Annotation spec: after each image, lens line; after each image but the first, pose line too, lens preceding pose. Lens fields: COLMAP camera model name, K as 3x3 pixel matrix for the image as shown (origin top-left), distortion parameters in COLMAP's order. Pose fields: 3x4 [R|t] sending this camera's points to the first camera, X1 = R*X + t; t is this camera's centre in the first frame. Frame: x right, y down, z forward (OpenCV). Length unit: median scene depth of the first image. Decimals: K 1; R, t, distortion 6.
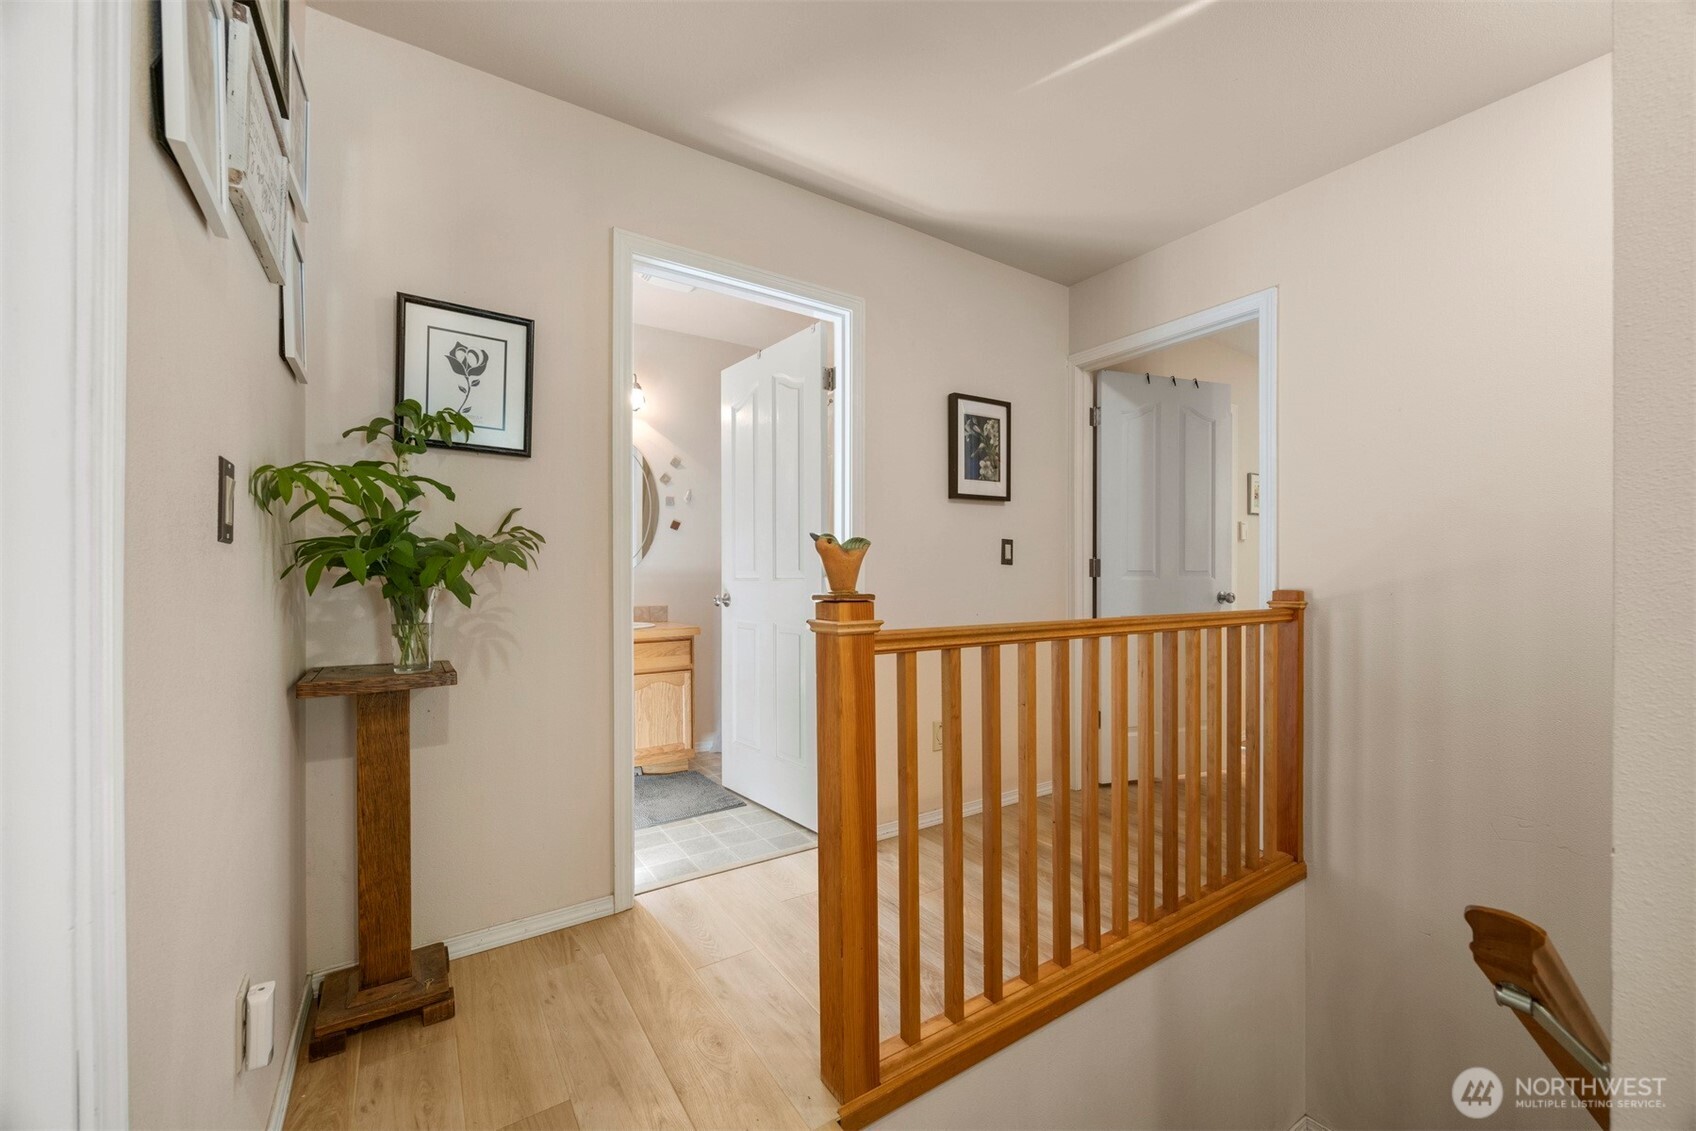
lens RADIAL K [[664.4, 0, 848.1], [0, 664.4, 571.7], [0, 0, 1]] dist [-0.002318, -0.000421]
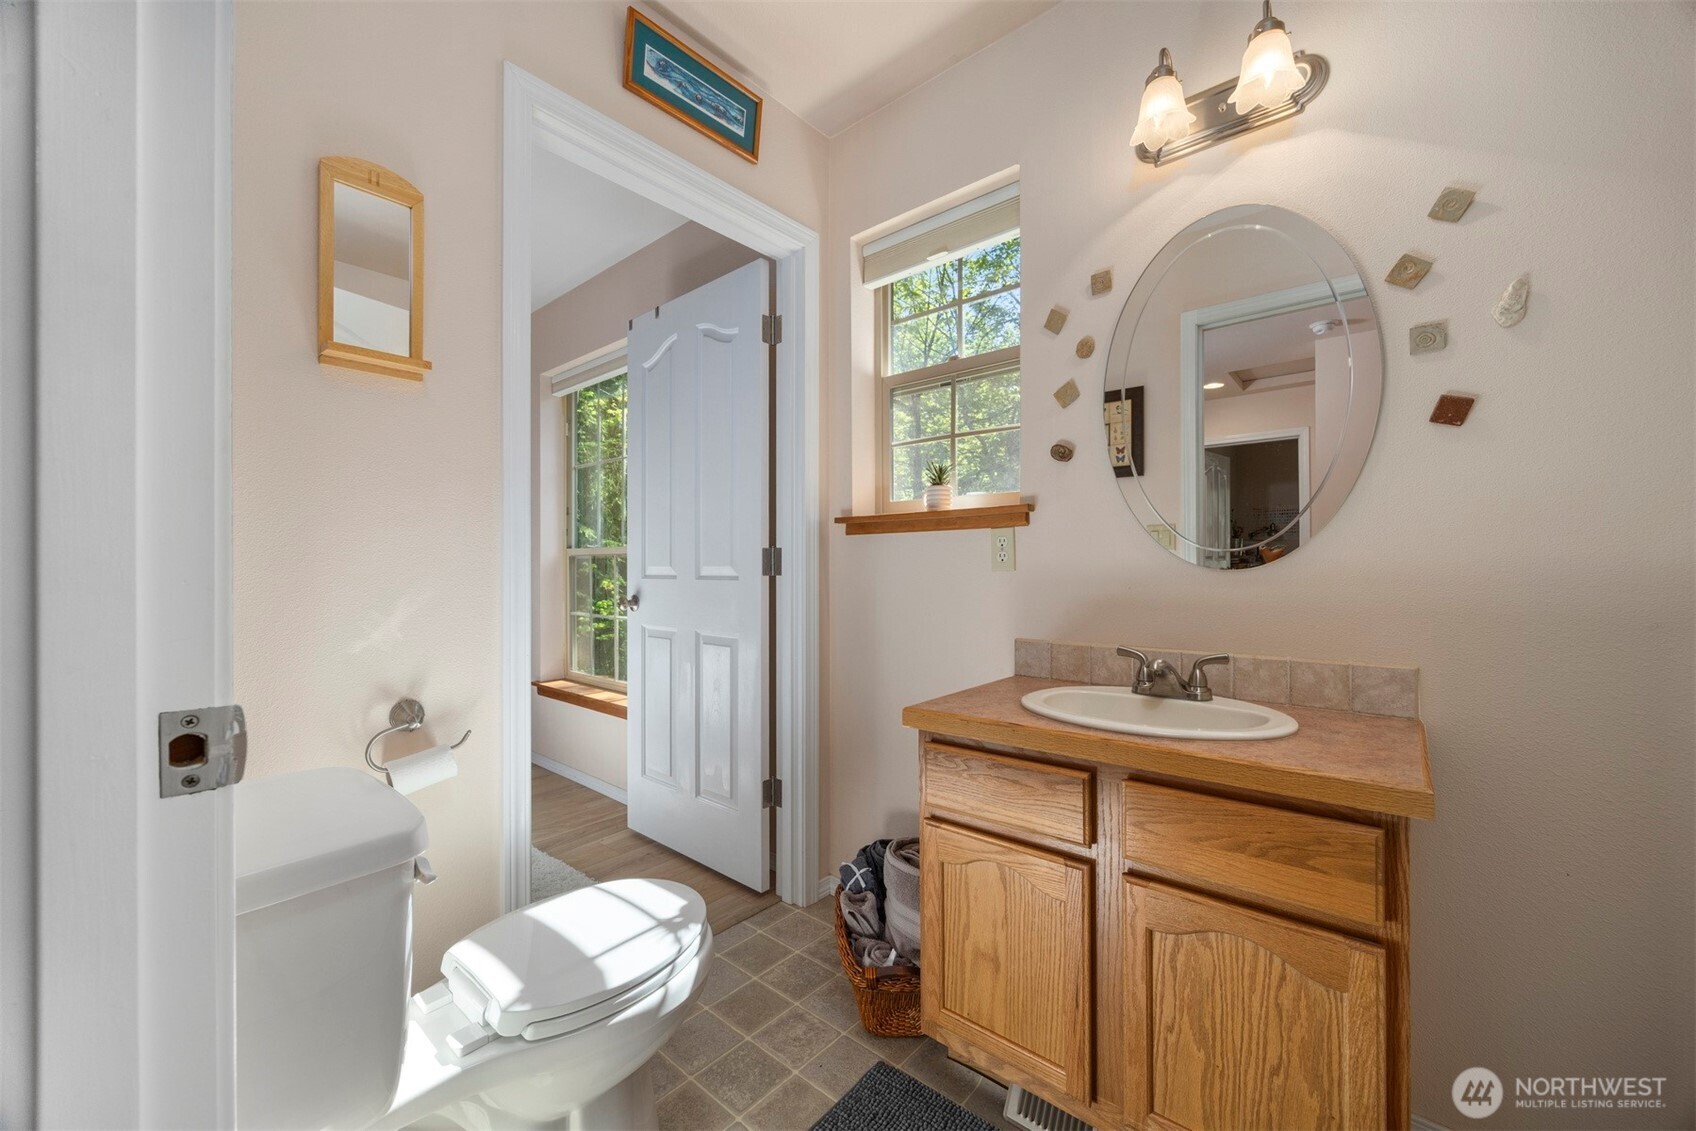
lens RADIAL K [[664.4, 0, 847.0], [0, 664.4, 566.2], [0, 0, 1]] dist [-0.002318, -0.000421]
pose [[0.274606, -0.001057, -0.961556, -0.043353], [0.005109, 0.999987, 0.000360, 0.000392], [0.961543, -0.005011, 0.274608, 0.652580]]
